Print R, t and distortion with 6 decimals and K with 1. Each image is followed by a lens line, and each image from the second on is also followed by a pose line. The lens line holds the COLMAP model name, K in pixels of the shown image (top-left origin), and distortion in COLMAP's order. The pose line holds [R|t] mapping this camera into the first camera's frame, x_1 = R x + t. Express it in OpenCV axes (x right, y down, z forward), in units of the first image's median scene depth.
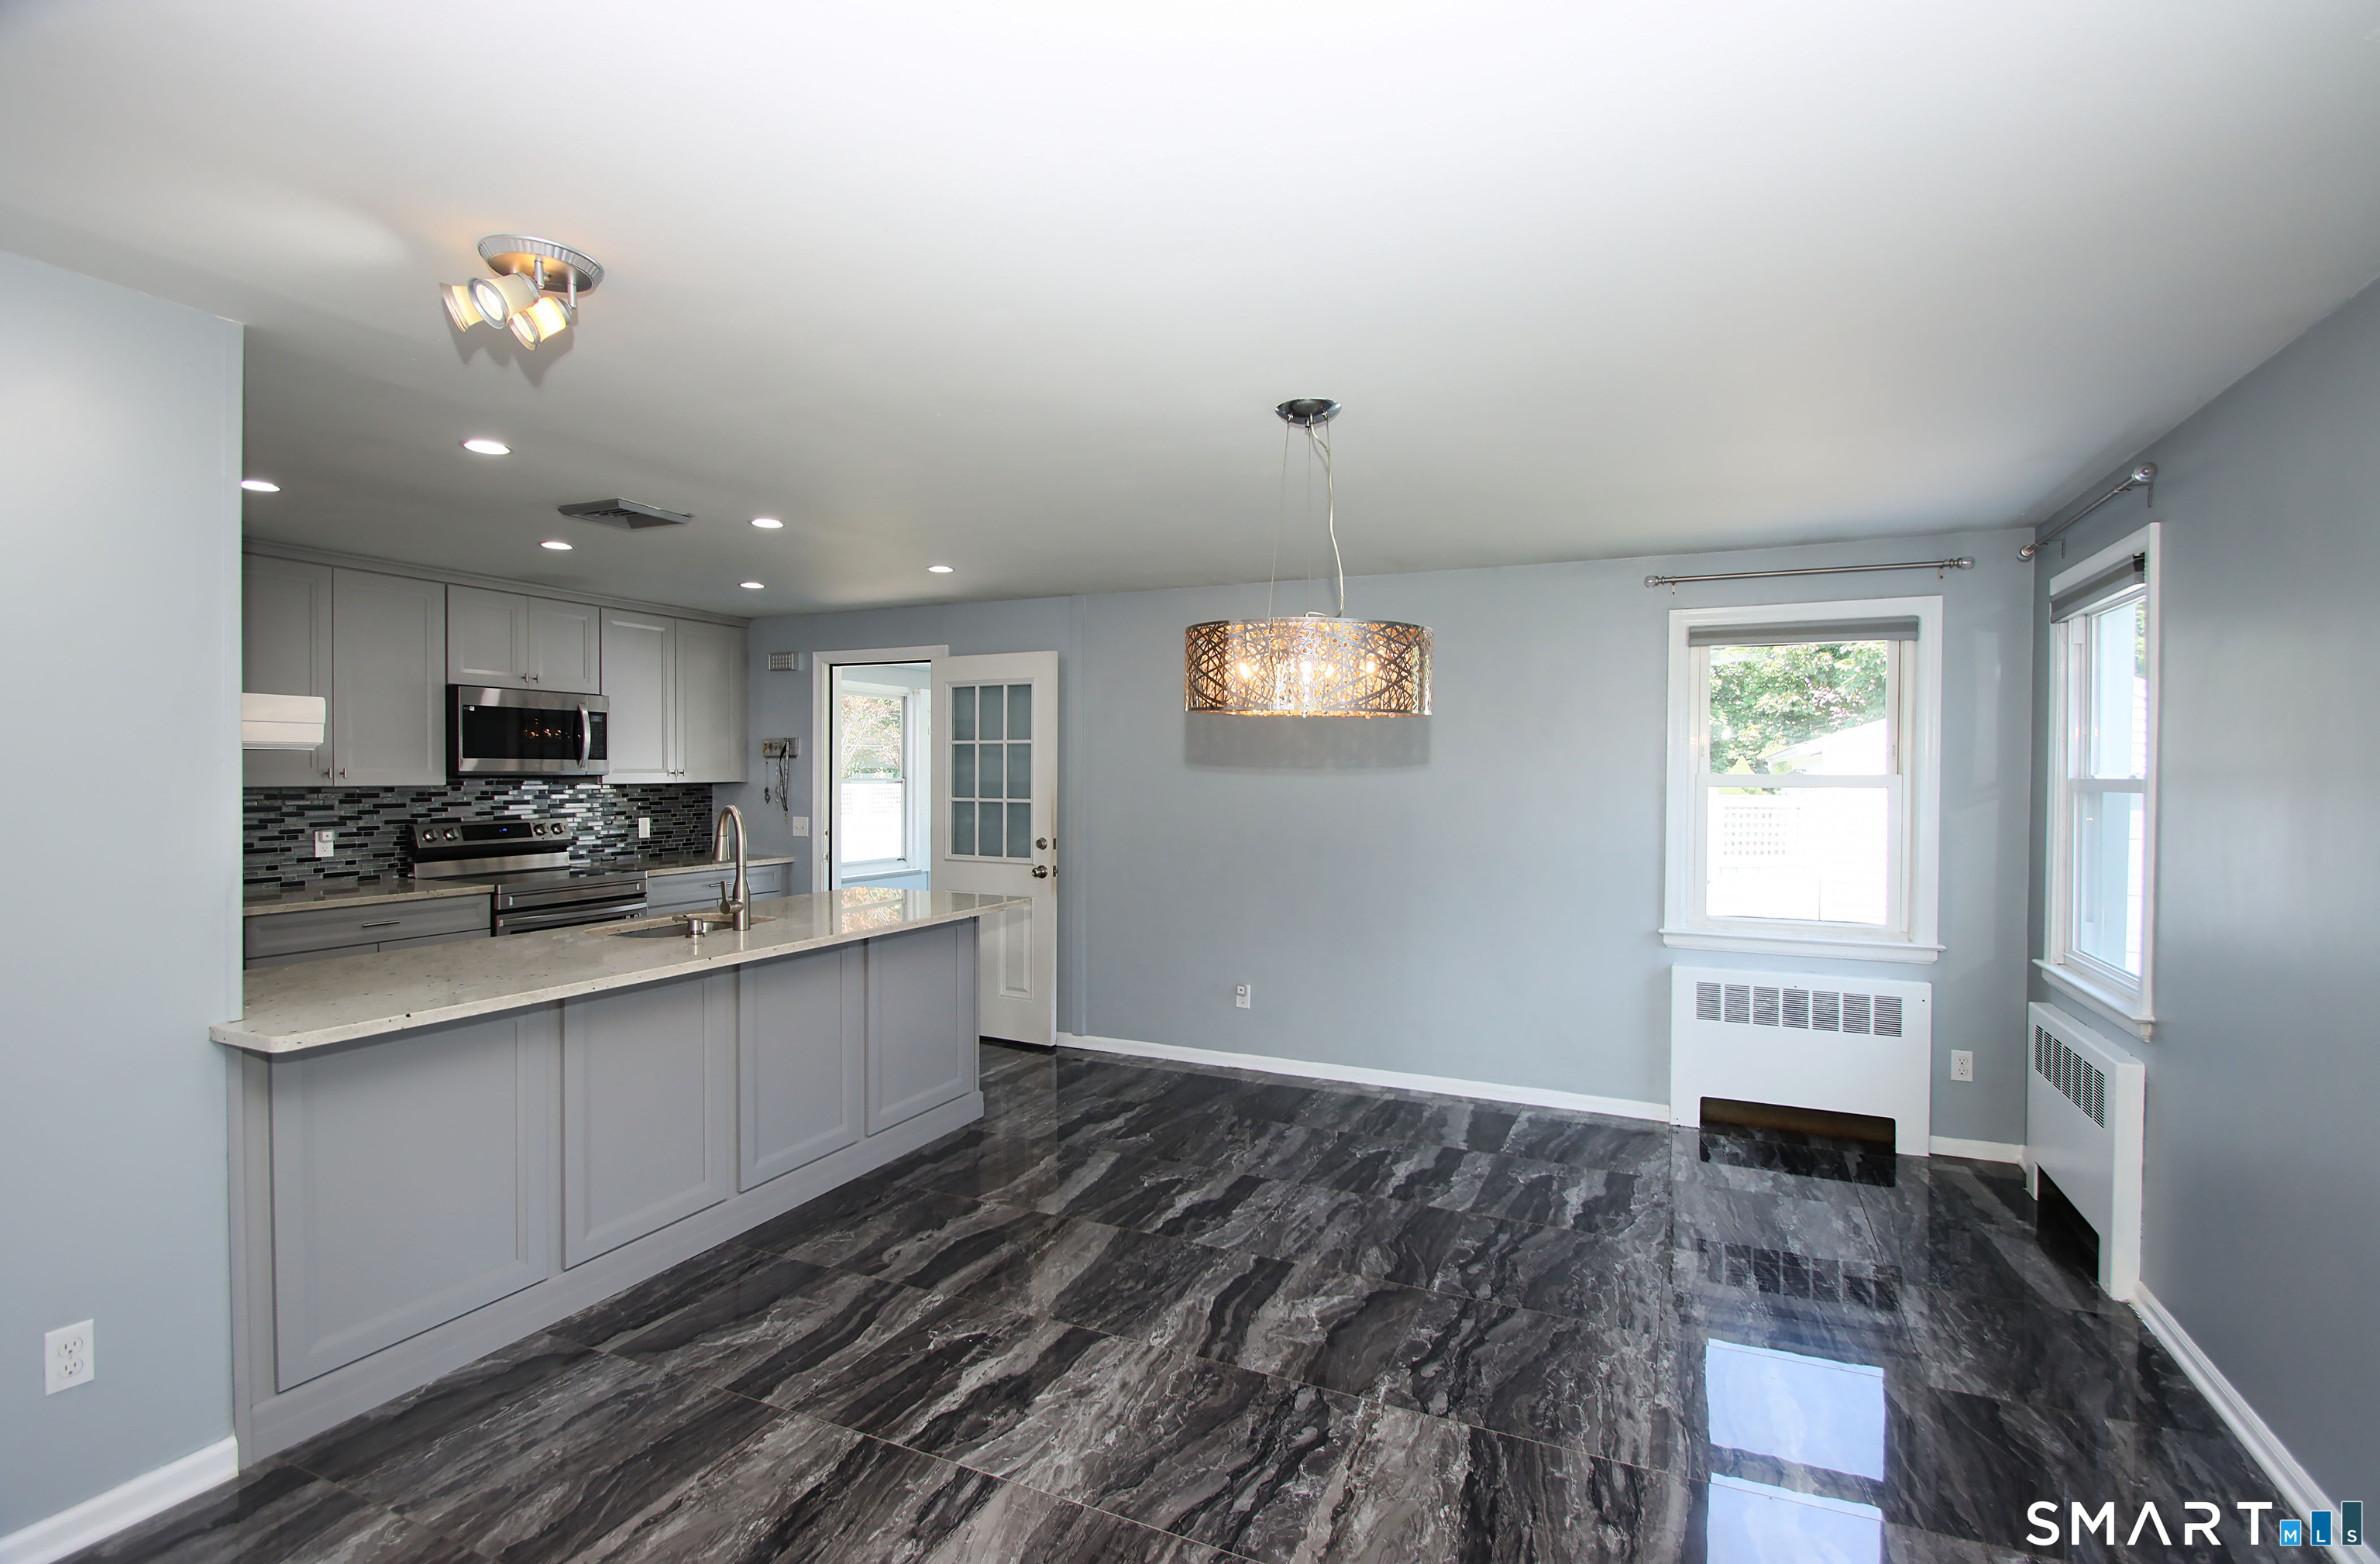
lens RADIAL K [[1091.2, 0, 1188.4], [0, 1091.2, 798.7], [0, 0, 1]] dist [-0.004254, -0.009376]
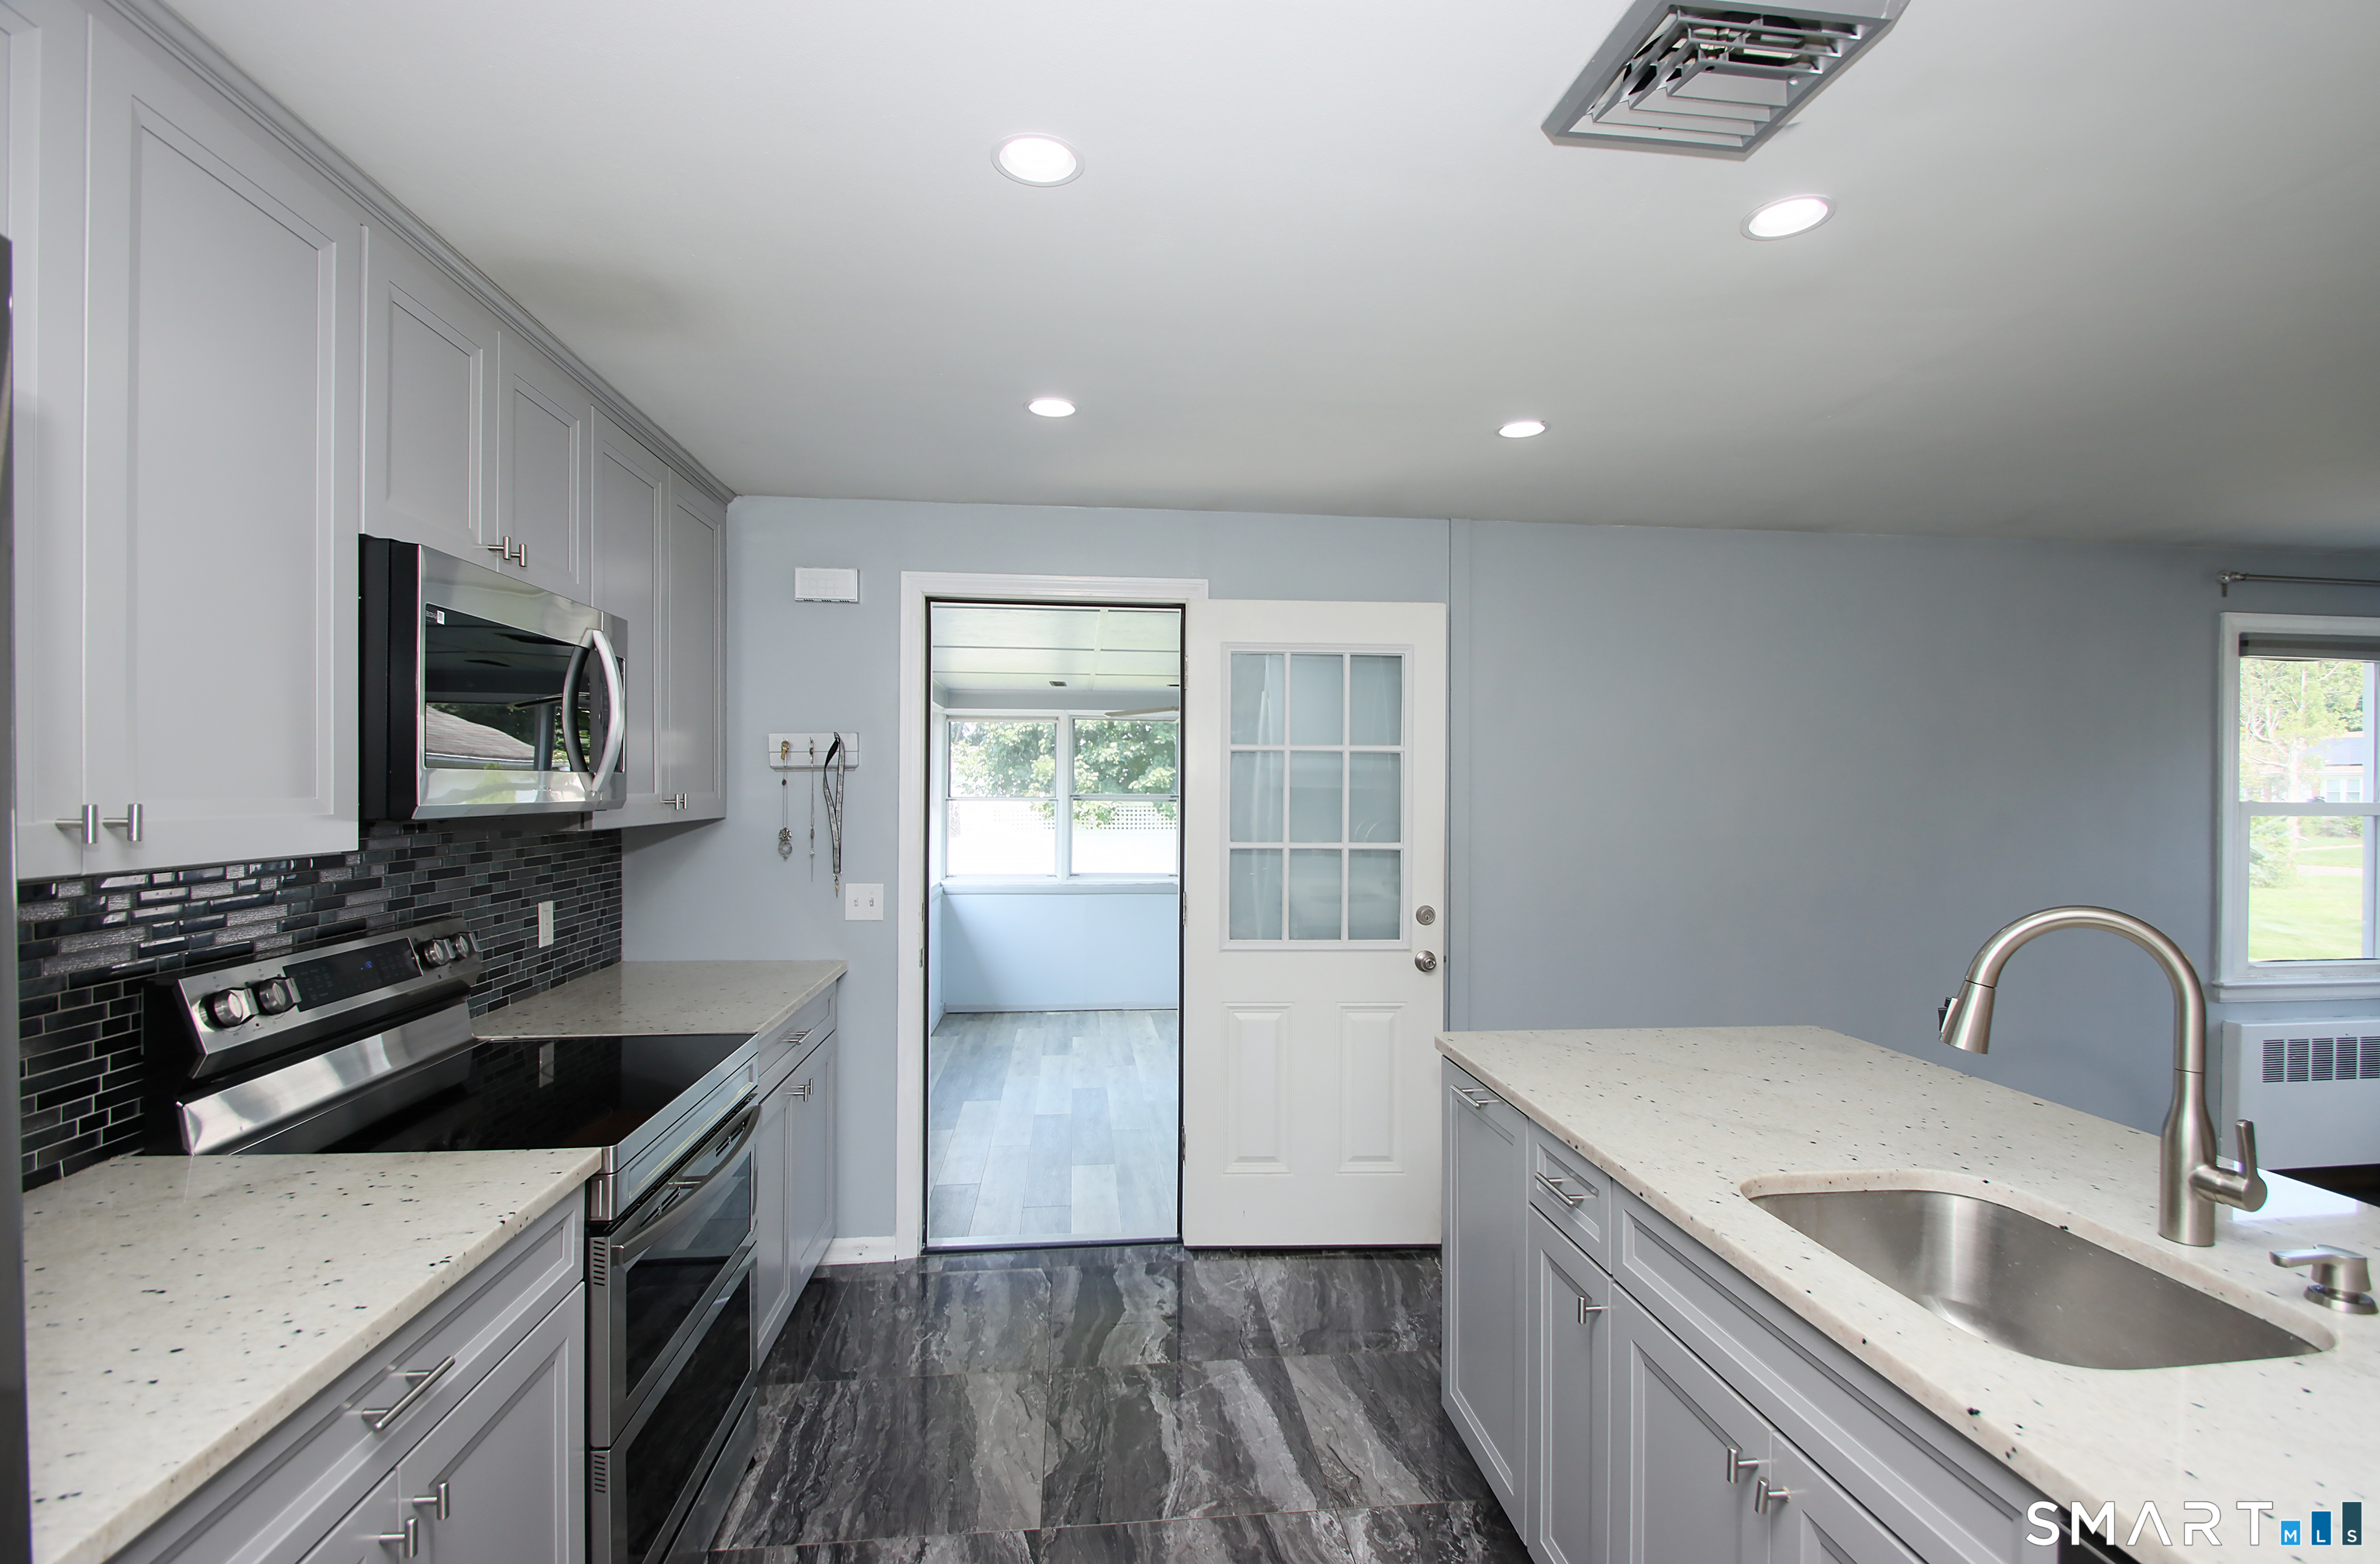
lens RADIAL K [[1091.2, 0, 1186.0], [0, 1091.2, 758.5], [0, 0, 1]] dist [-0.004254, -0.009376]
pose [[0.865245, 0.014222, 0.501147, -0.558264], [0.010238, 0.998888, -0.046024, -0.019802], [-0.501244, 0.044953, 0.864137, 0.537531]]
